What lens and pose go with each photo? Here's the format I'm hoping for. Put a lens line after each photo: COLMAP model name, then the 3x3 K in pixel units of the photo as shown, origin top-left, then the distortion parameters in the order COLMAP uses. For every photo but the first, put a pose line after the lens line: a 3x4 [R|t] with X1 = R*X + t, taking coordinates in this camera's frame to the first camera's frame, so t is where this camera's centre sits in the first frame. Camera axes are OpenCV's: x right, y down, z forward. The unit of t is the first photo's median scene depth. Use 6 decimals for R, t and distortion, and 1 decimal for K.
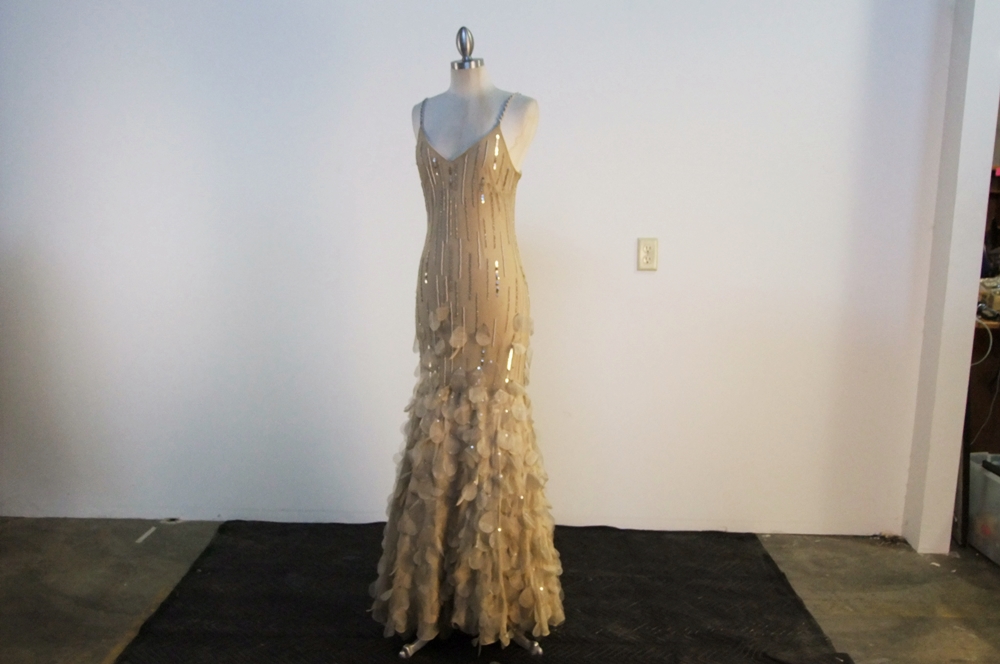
lens RADIAL K [[890.4, 0, 502.1], [0, 890.4, 334.5], [0, 0, 1]] dist [-0.056249, 0.055949]
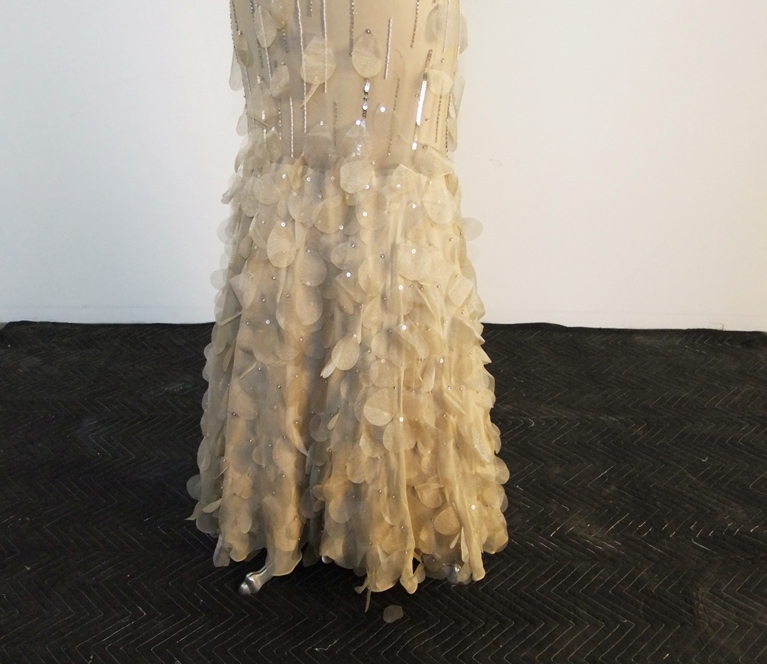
lens RADIAL K [[890.4, 0, 335.5], [0, 890.4, 335.8], [0, 0, 1]] dist [-0.041242, 0.000000]
pose [[0.998403, -0.009435, -0.055694, -0.012203], [0.027698, 0.941057, 0.337112, -0.017957], [0.049230, -0.338116, 0.939816, 0.485329]]
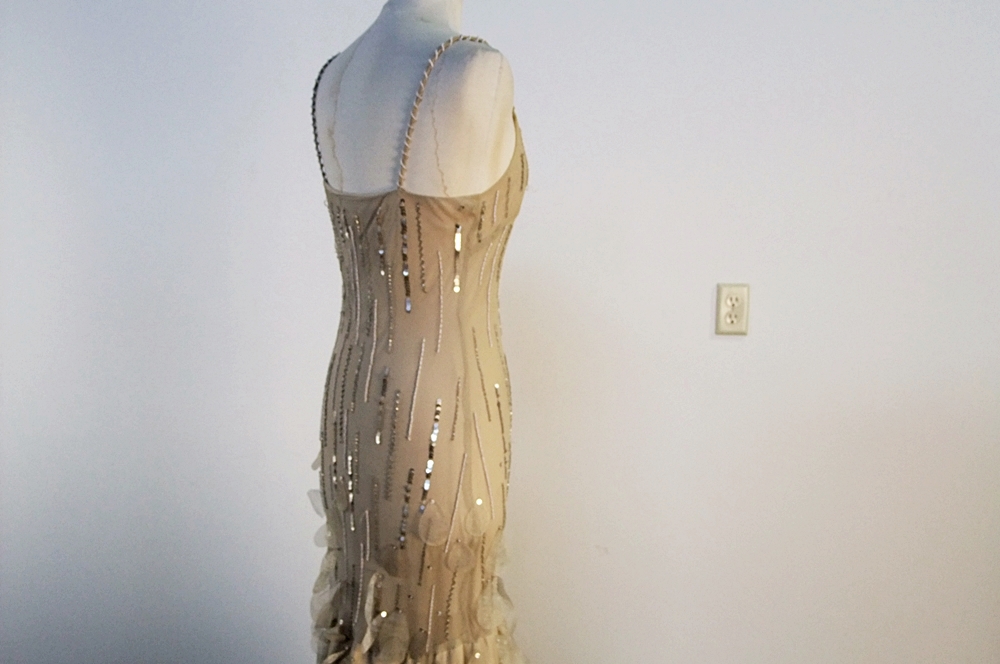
lens RADIAL K [[890.4, 0, 502.3], [0, 890.4, 333.9], [0, 0, 1]] dist [-0.056249, 0.055949]
pose [[0.998206, 0.009462, -0.059129, 0.051599], [-0.008076, 0.999688, 0.023636, -0.117300], [0.059334, -0.023116, 0.997970, 0.491748]]
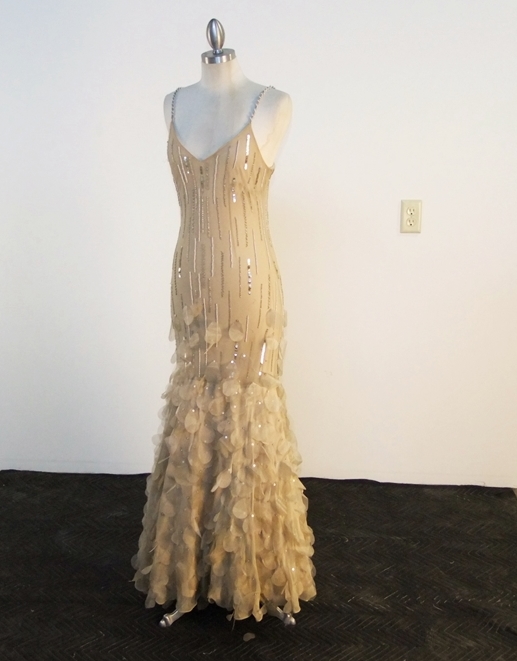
lens RADIAL K [[895.9, 0, 241.2], [0, 895.9, 329.0], [0, 0, 1]] dist [-0.045024, 0.000000]
pose [[0.998702, 0.003190, -0.050830, 0.035684], [0.003602, 0.991115, 0.132959, -0.134648], [0.050802, -0.132970, 0.989817, -0.008827]]
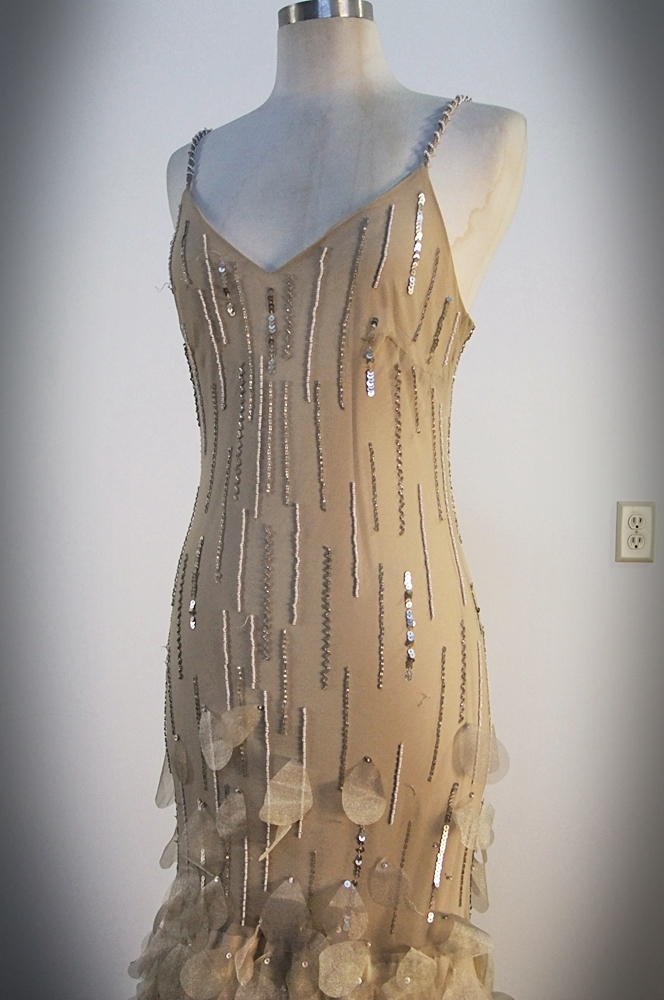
lens RADIAL K [[702.7, 0, 375.7], [0, 702.7, 492.2], [0, 0, 1]] dist [-0.038435, 0.009246]
pose [[0.990982, 0.010864, 0.133557, -0.052036], [0.003369, 0.994372, -0.105888, -0.081680], [-0.133955, 0.105383, 0.985368, 0.716240]]
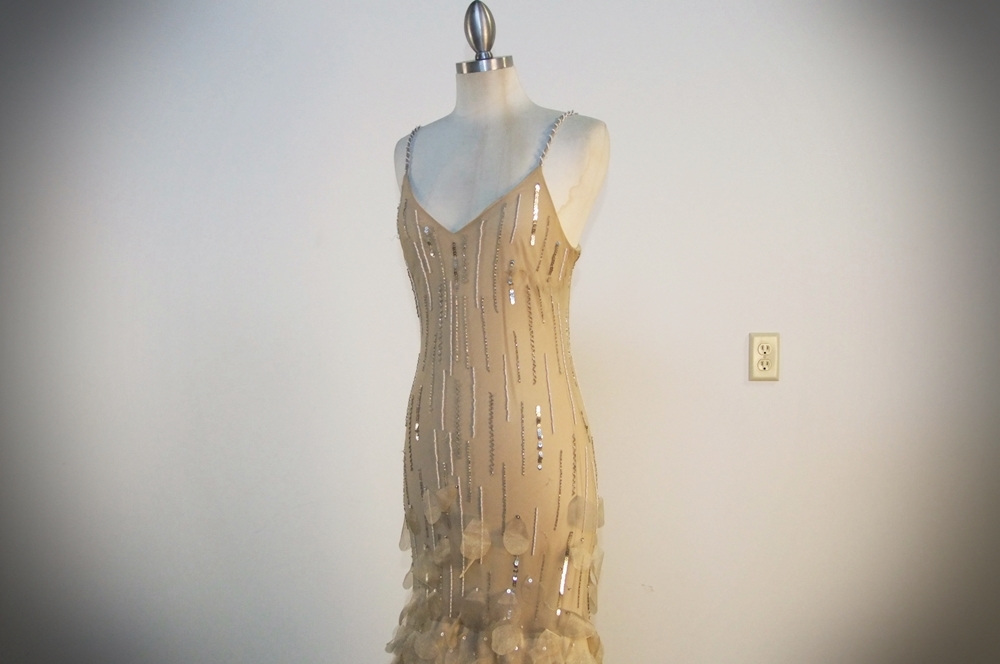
lens RADIAL K [[890.4, 0, 501.4], [0, 890.4, 339.2], [0, 0, 1]] dist [-0.056249, 0.055949]
pose [[0.998148, -0.010222, -0.059966, 0.004603], [0.006794, 0.998346, -0.057085, -0.090139], [0.060450, 0.056572, 0.996567, 0.420841]]
